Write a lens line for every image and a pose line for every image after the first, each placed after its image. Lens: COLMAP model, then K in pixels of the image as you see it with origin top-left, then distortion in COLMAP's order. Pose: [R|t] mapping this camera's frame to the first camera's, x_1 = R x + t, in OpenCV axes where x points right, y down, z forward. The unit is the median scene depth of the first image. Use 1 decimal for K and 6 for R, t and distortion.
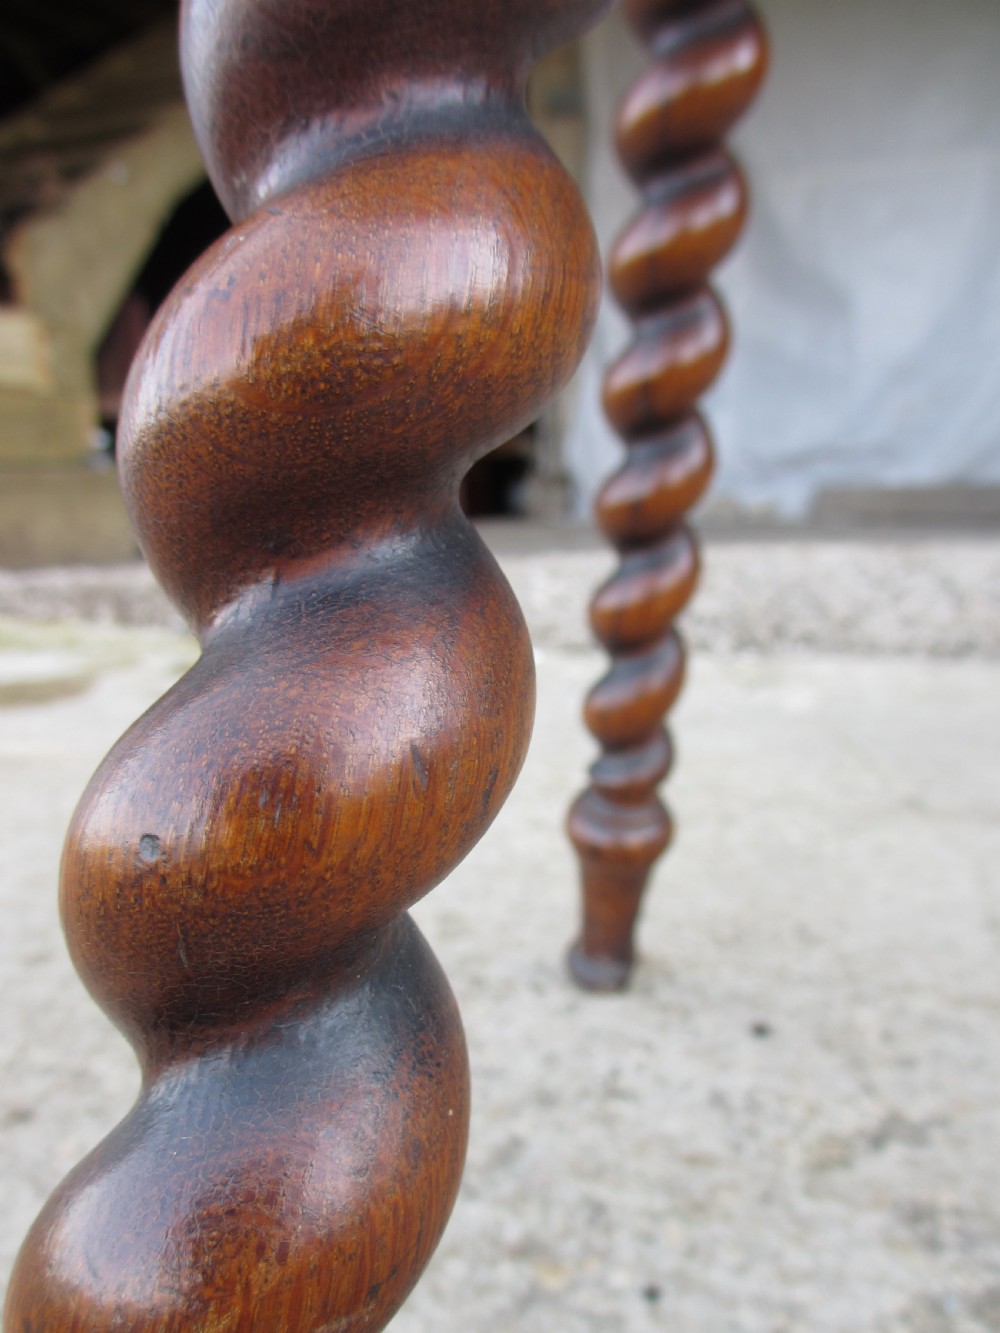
lens RADIAL K [[1098.7, 0, 498.4], [0, 1098.7, 688.9], [0, 0, 1]] dist [-0.048982, 0.021590]
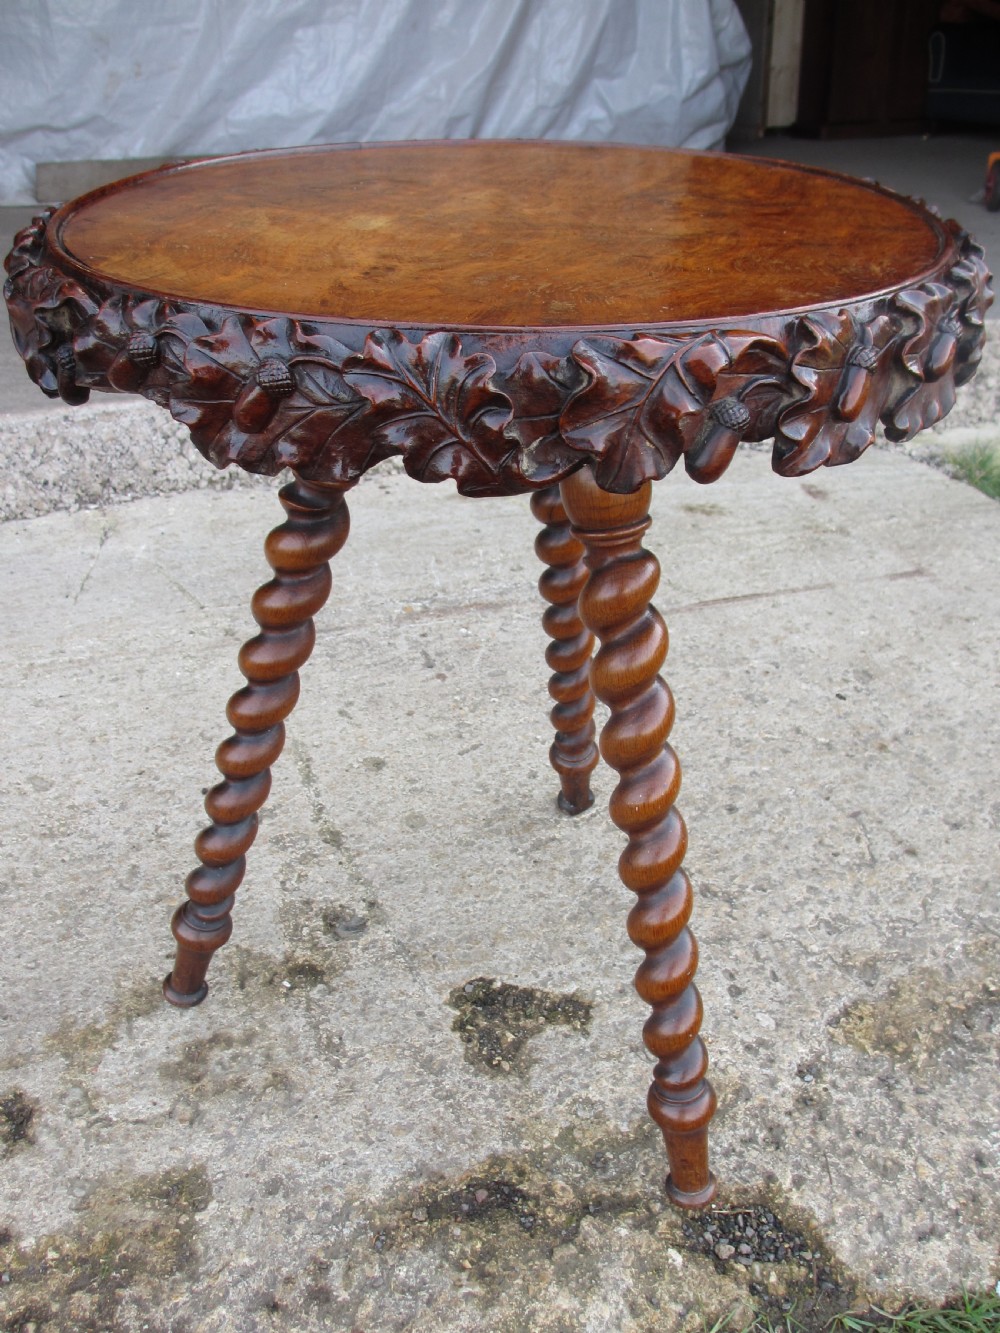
lens RADIAL K [[1101.9, 0, 484.5], [0, 1101.9, 669.9], [0, 0, 1]] dist [-0.049860, 0.012734]
pose [[0.796538, -0.282608, 0.534472, -0.532083], [0.098335, 0.932813, 0.346684, -0.782194], [-0.596538, -0.223590, 0.770811, -1.303229]]
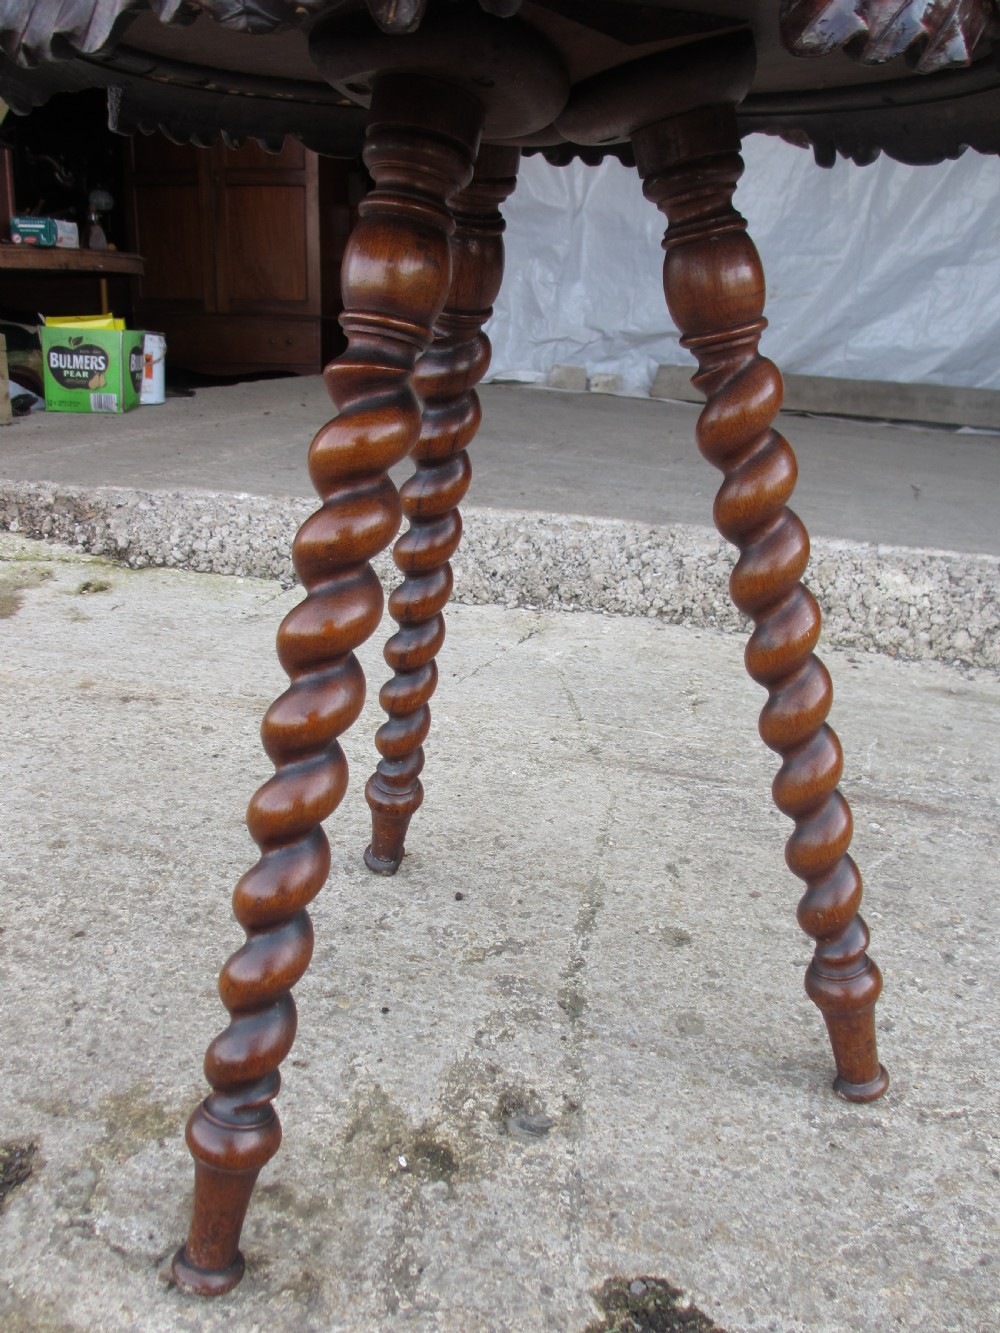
lens RADIAL K [[1098.7, 0, 498.4], [0, 1098.7, 688.9], [0, 0, 1]] dist [-0.048982, 0.021590]
pose [[0.989406, 0.038980, 0.139846, 0.017186], [-0.060863, 0.985912, 0.155798, -0.390618], [-0.131803, -0.162659, 0.977839, -0.936671]]
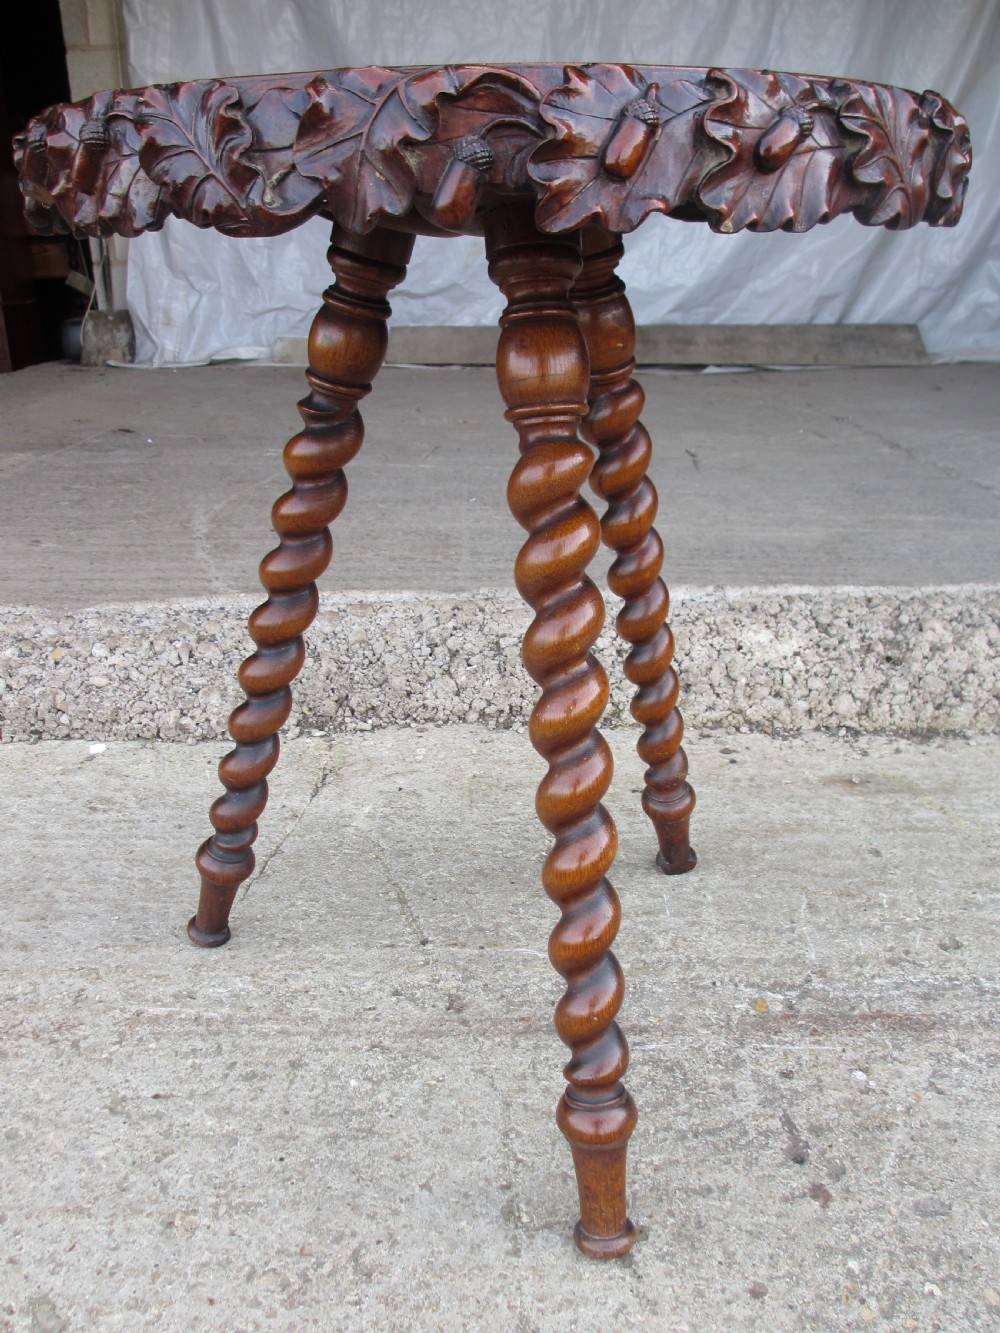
lens RADIAL K [[1088.1, 0, 502.3], [0, 1088.1, 734.8], [0, 0, 1]] dist [-0.053812, 0.007742]
pose [[0.932784, -0.125811, 0.337766, 0.130779], [0.044392, 0.970069, 0.238738, -0.751400], [-0.357692, -0.207697, 0.910449, 0.009371]]
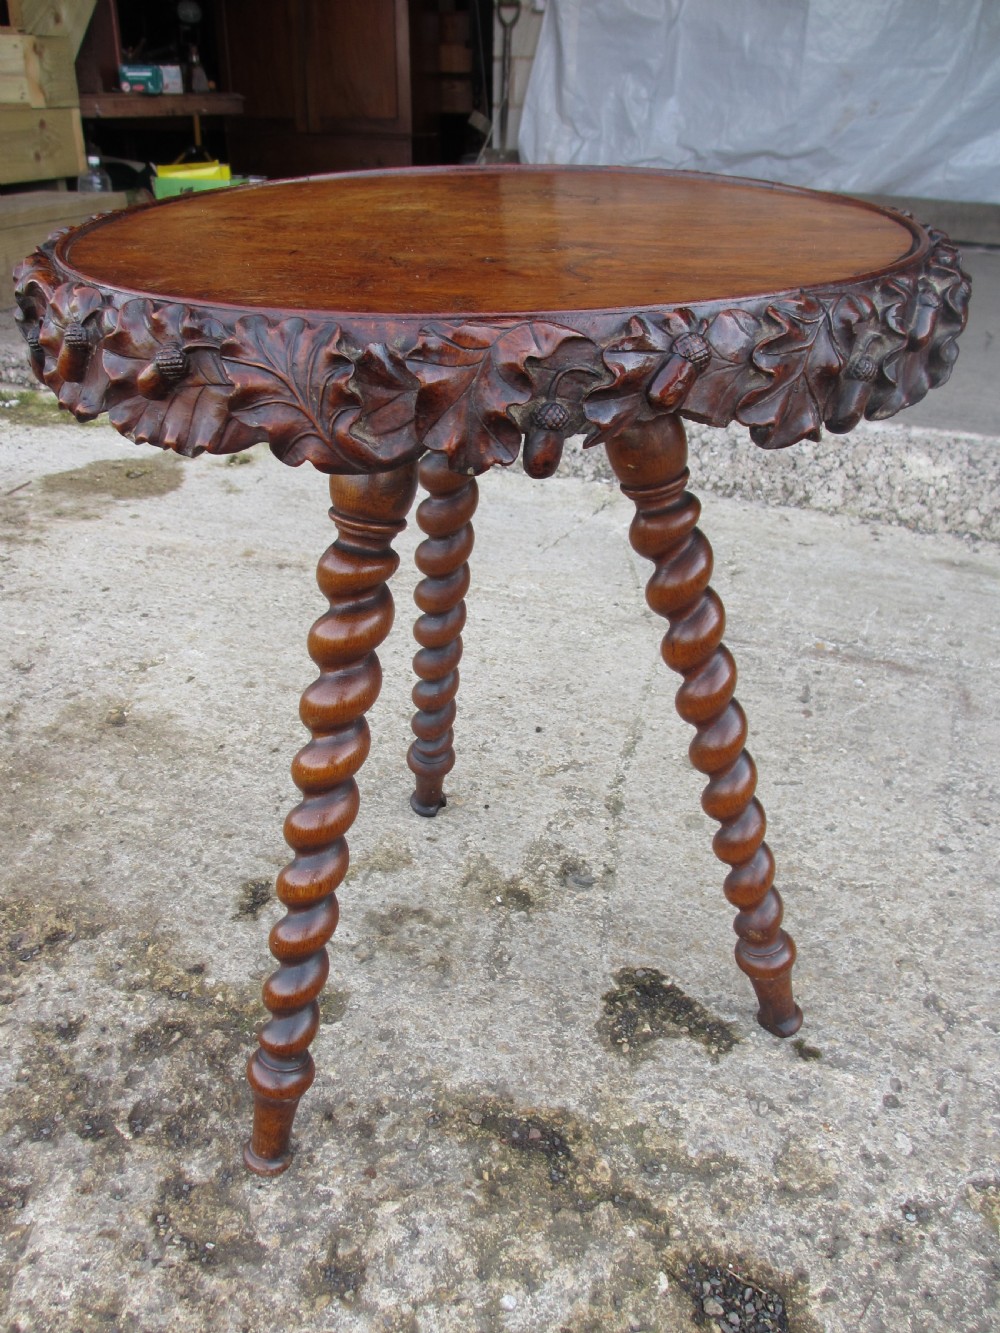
lens RADIAL K [[1097.5, 0, 500.0], [0, 1097.5, 666.5], [0, 0, 1]] dist [-0.052929, 0.027092]
pose [[0.996923, 0.037564, 0.068801, -0.057589], [-0.057040, 0.949672, 0.308008, -0.719567], [-0.053768, -0.310984, 0.948893, -1.654446]]
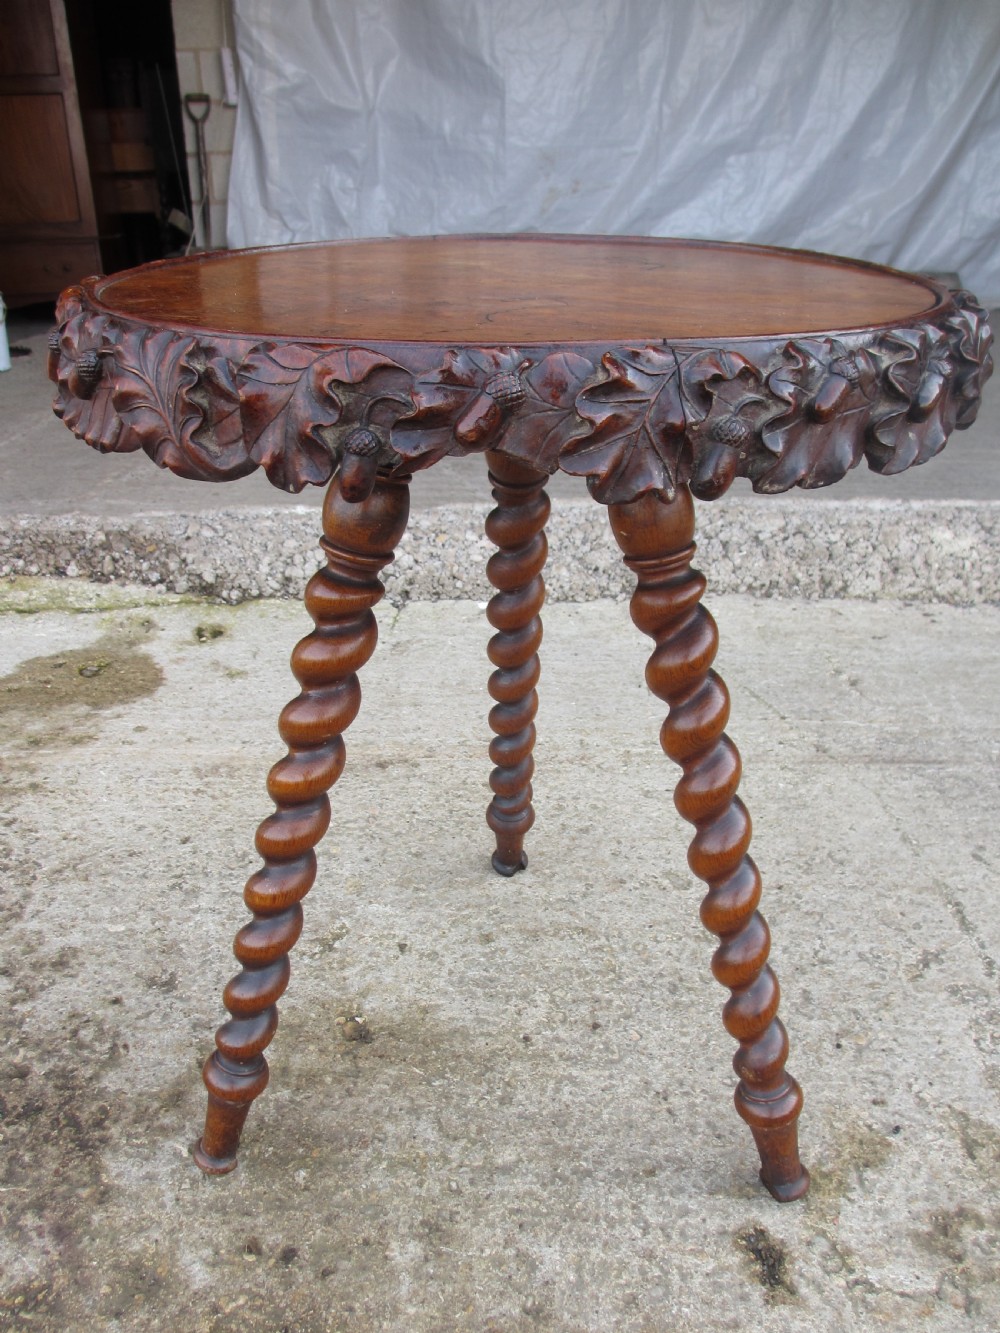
lens RADIAL K [[1080.0, 0, 496.5], [0, 1080.0, 695.9], [0, 0, 1]] dist [-0.063333, 0.036127]
pose [[0.933690, -0.123517, 0.336106, -1.253673], [0.030656, 0.962752, 0.268644, -0.833186], [-0.356769, -0.240526, 0.902698, -0.725865]]
